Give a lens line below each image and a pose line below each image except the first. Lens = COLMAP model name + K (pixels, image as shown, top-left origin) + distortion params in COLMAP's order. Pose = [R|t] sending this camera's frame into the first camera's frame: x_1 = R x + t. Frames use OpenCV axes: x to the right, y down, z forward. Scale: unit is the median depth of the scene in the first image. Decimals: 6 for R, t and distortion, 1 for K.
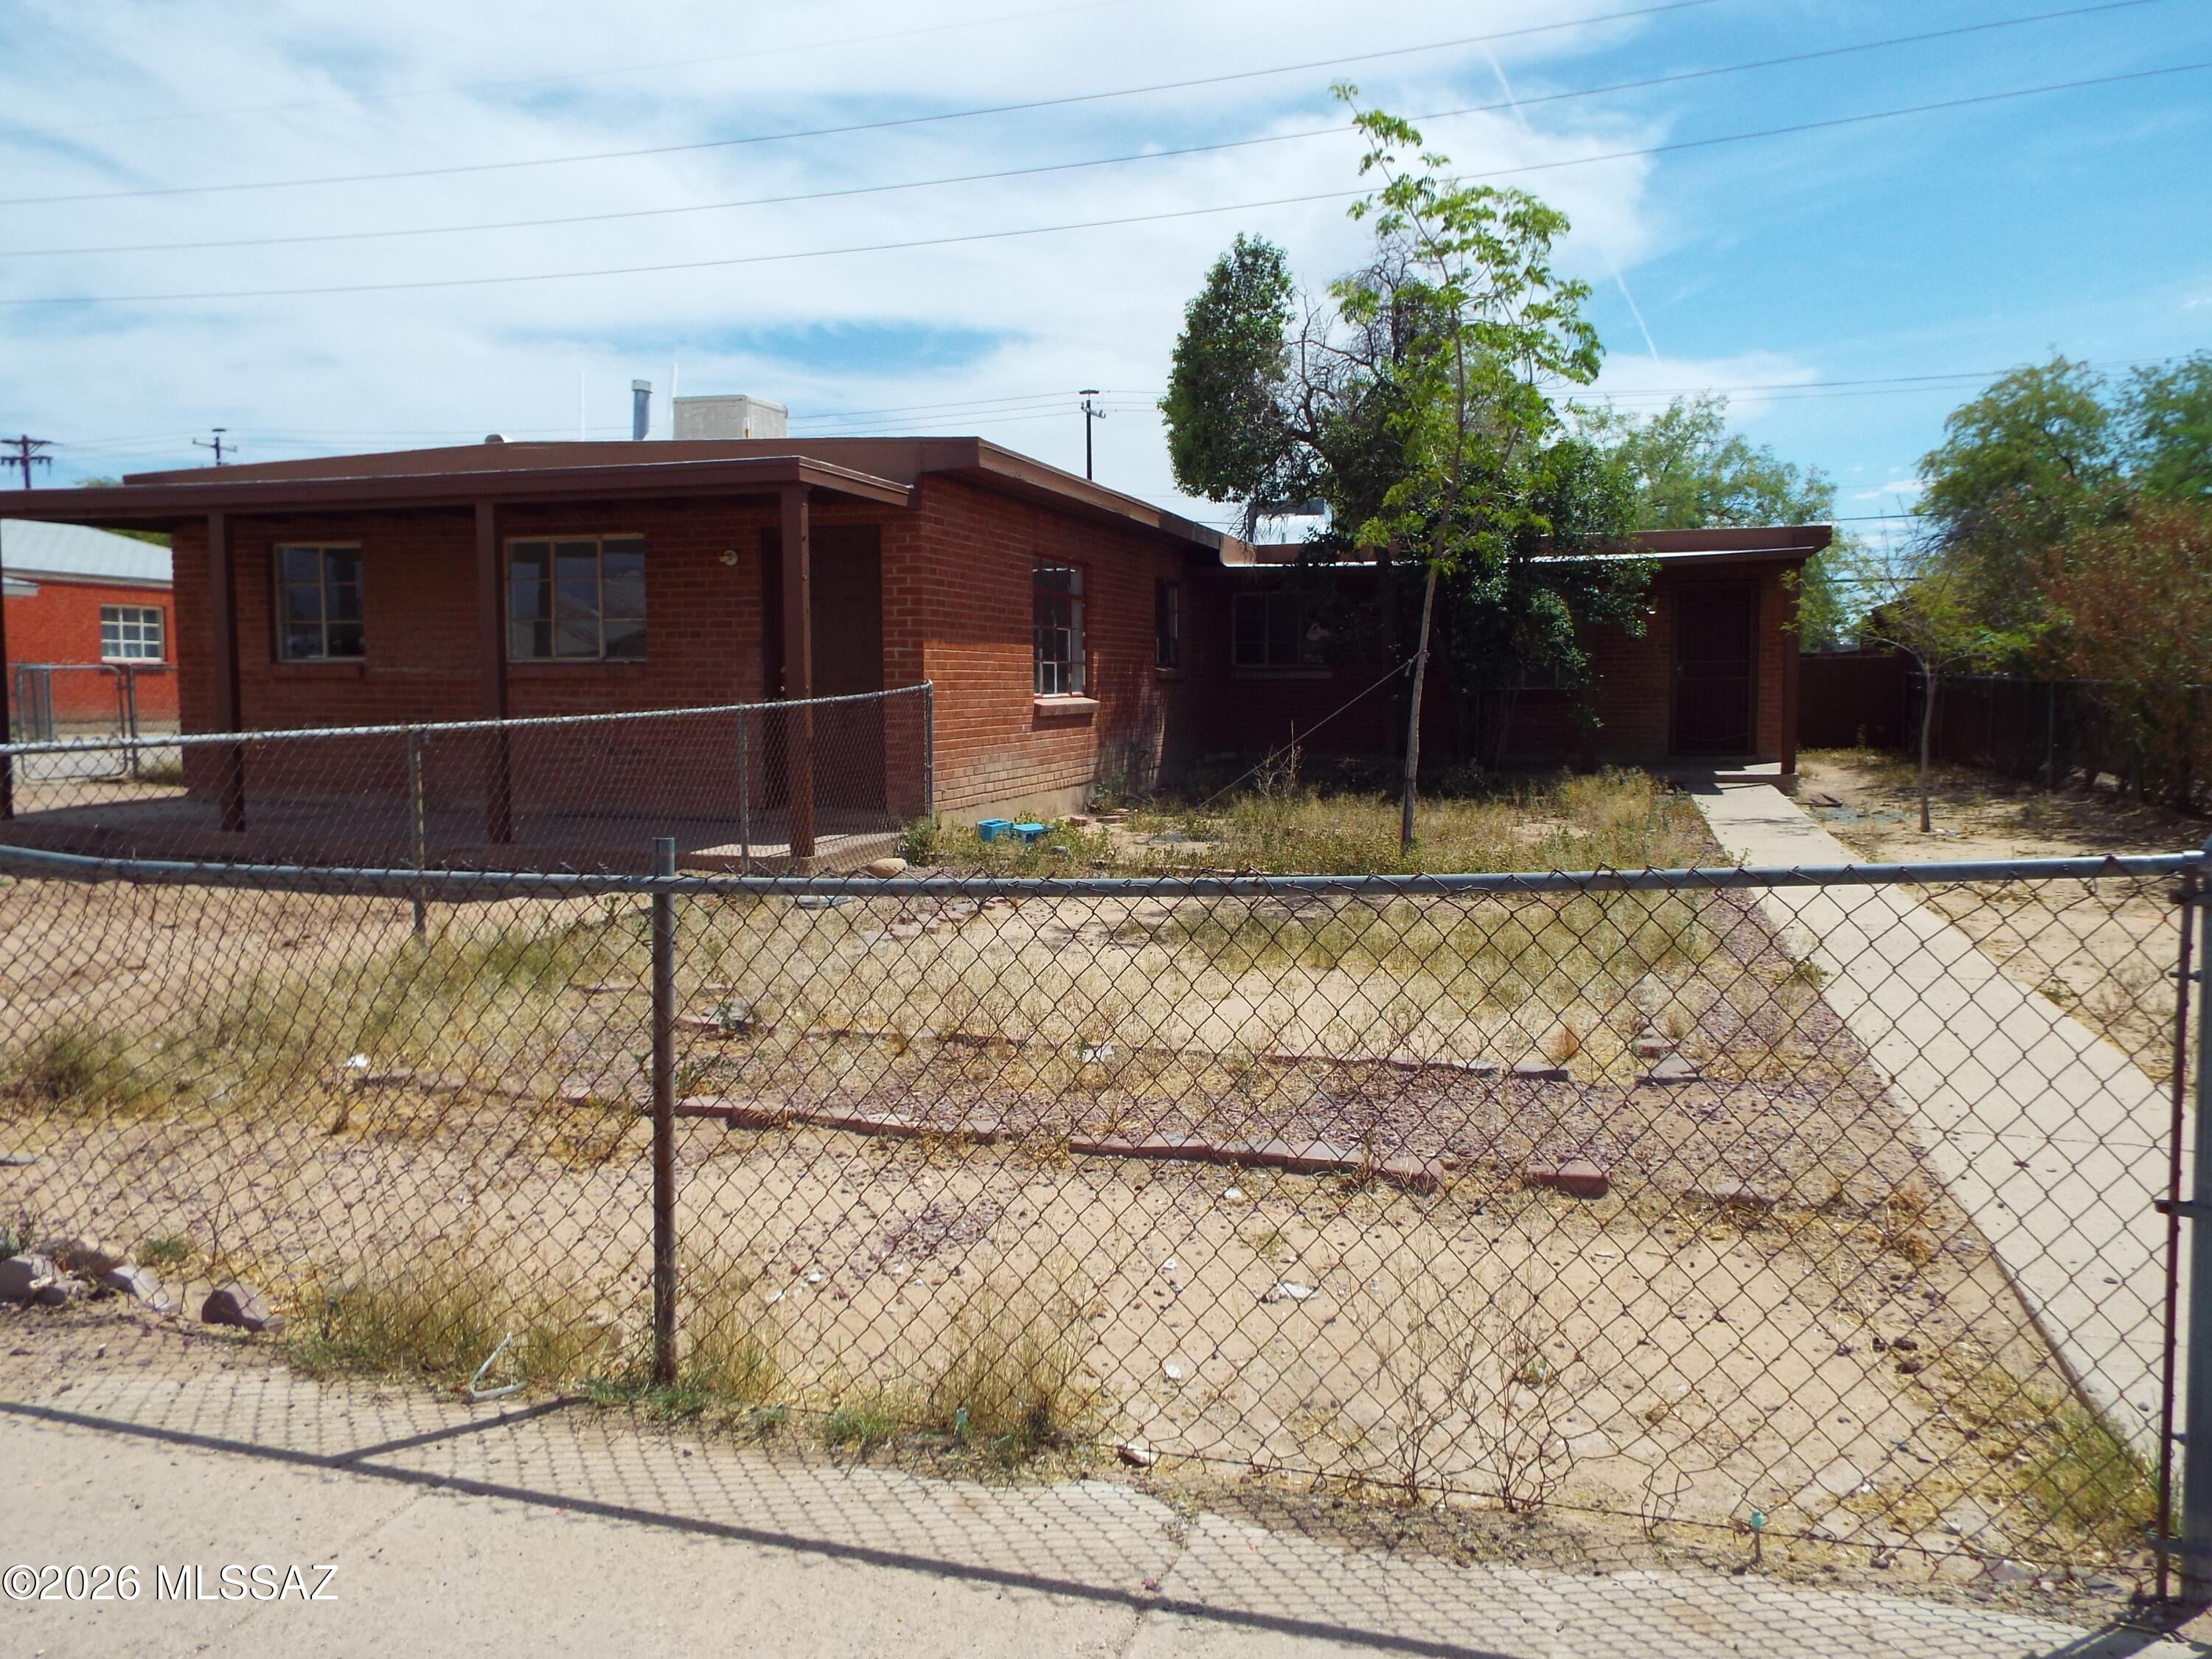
lens RADIAL K [[1603.7, 0, 1105.6], [0, 1603.7, 824.1], [0, 0, 1]] dist [-0.015000, 0.017708]
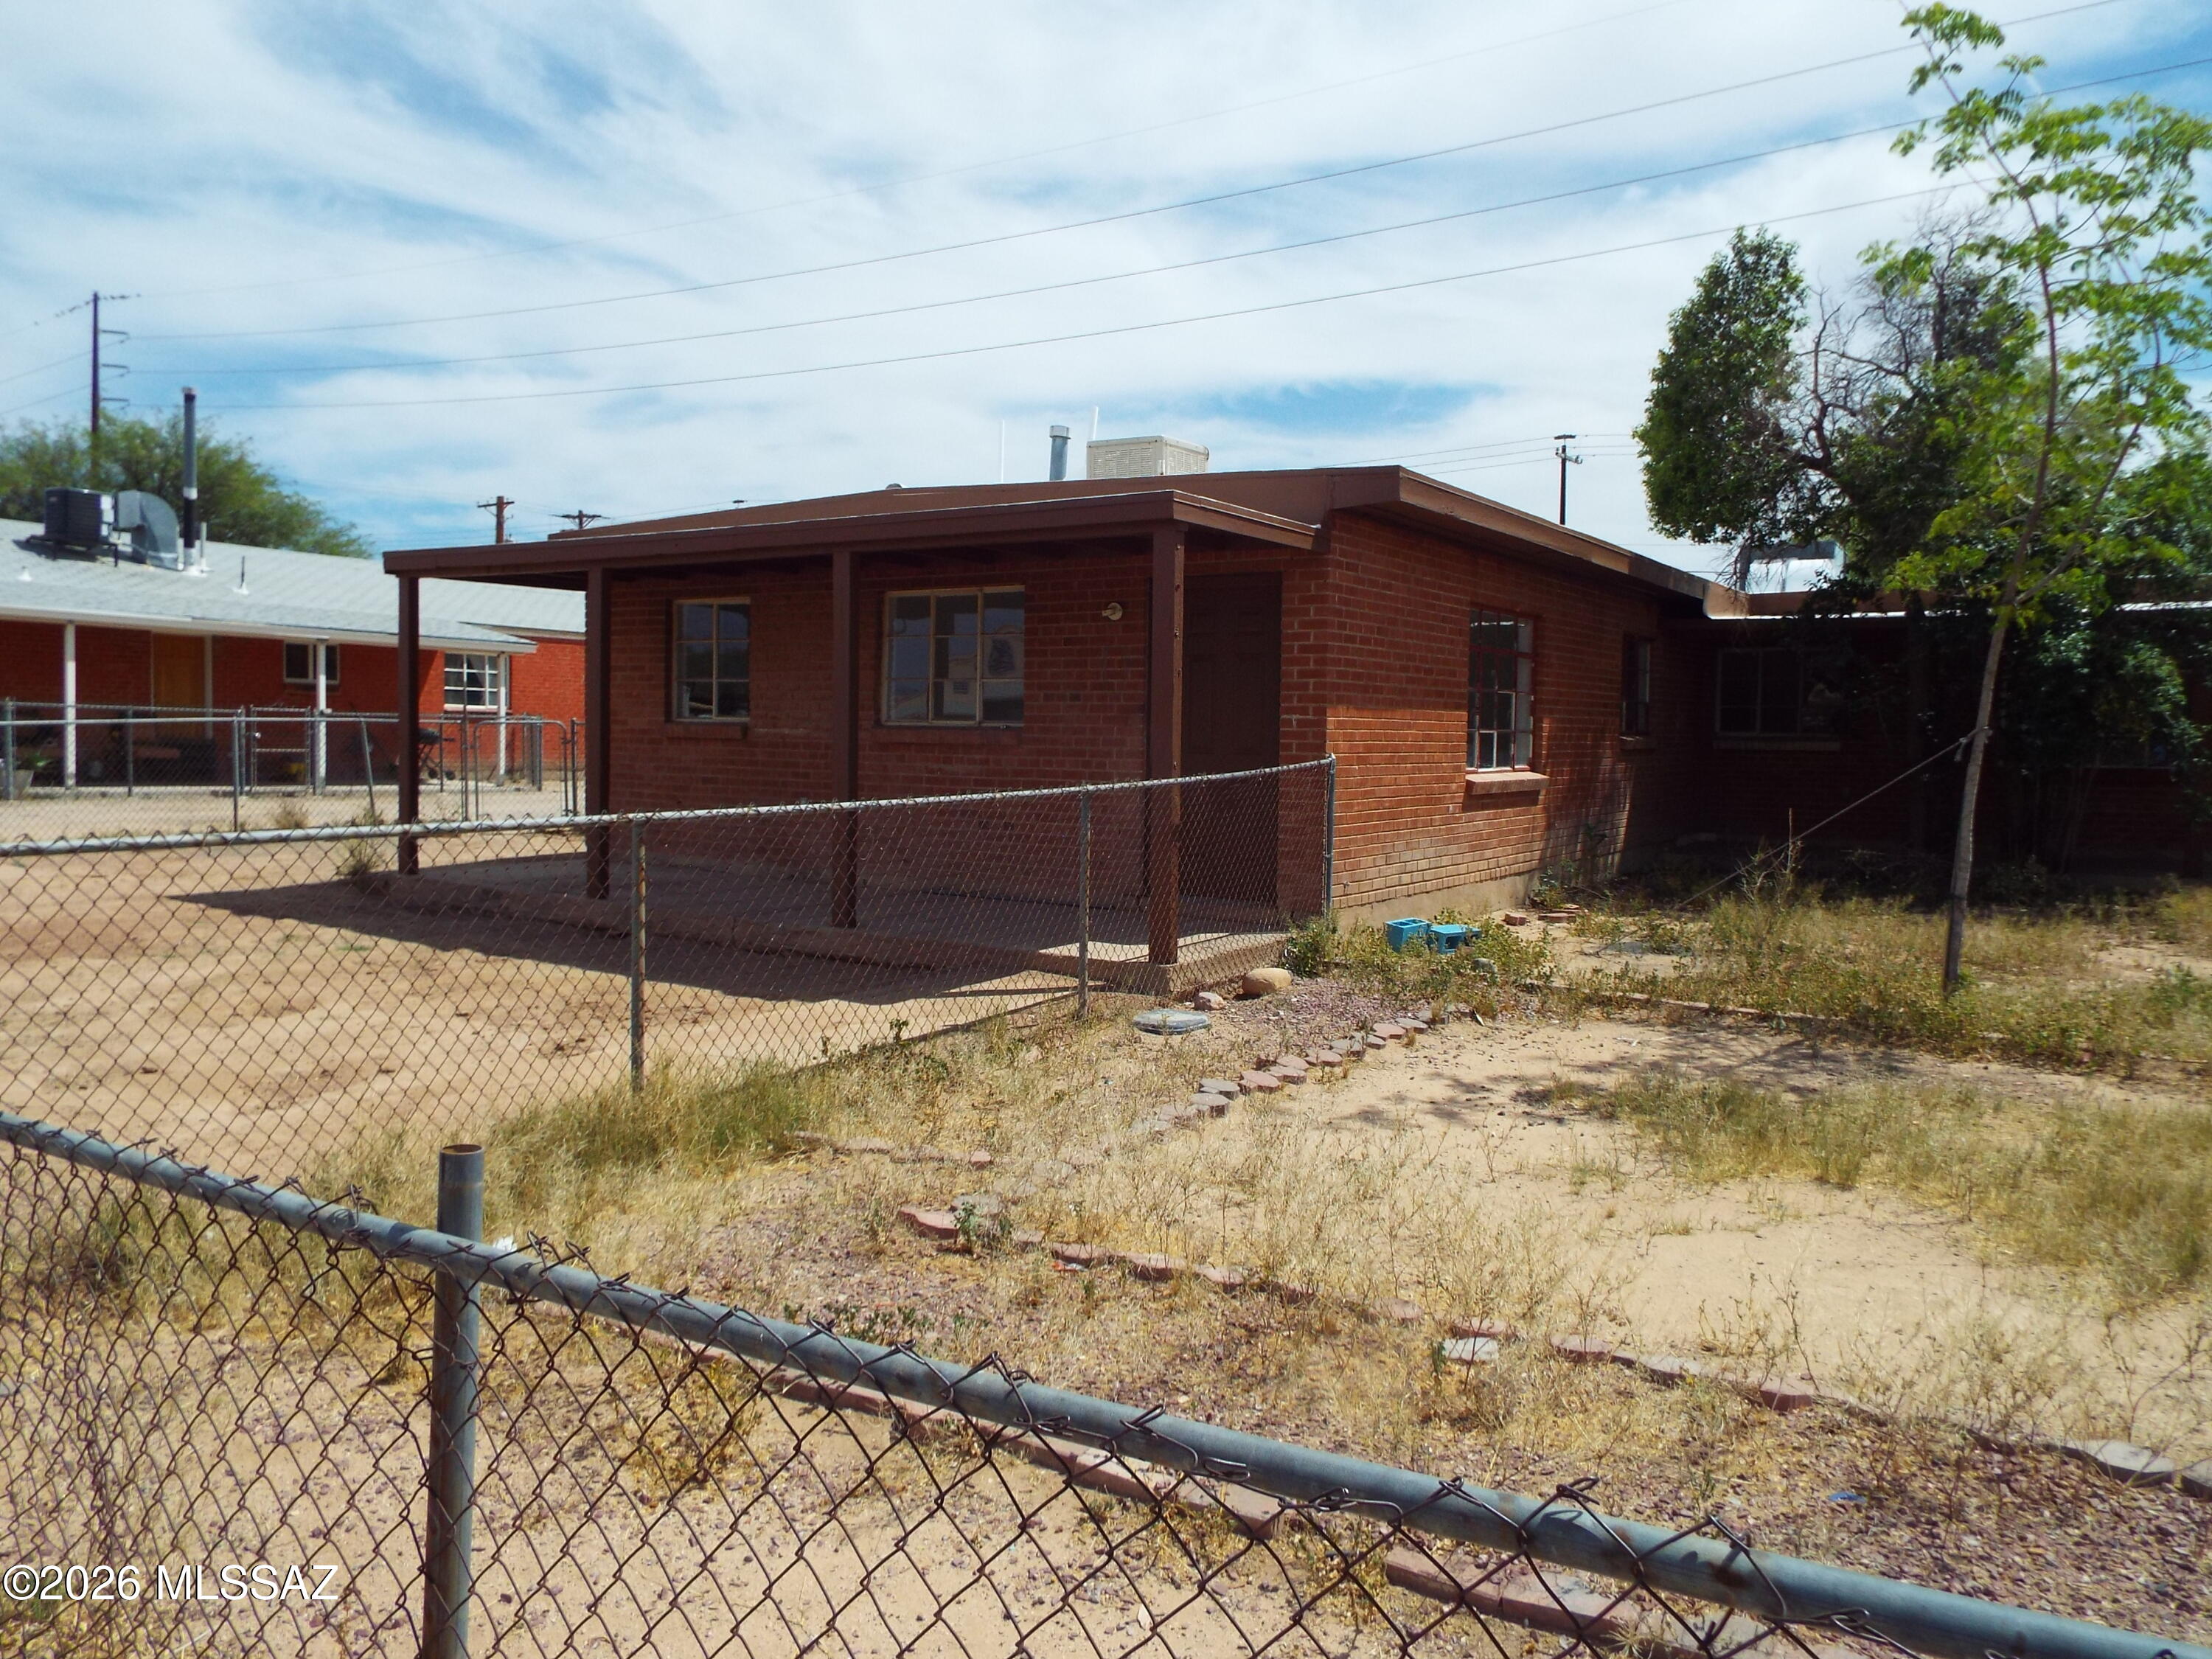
lens RADIAL K [[1603.7, 0, 1106.9], [0, 1603.7, 826.3], [0, 0, 1]] dist [-0.015000, 0.017708]
pose [[0.959186, 0.029533, -0.281230, 0.013908], [-0.038923, 0.998854, -0.027862, -0.020864], [0.280085, 0.037671, 0.959236, 0.140749]]
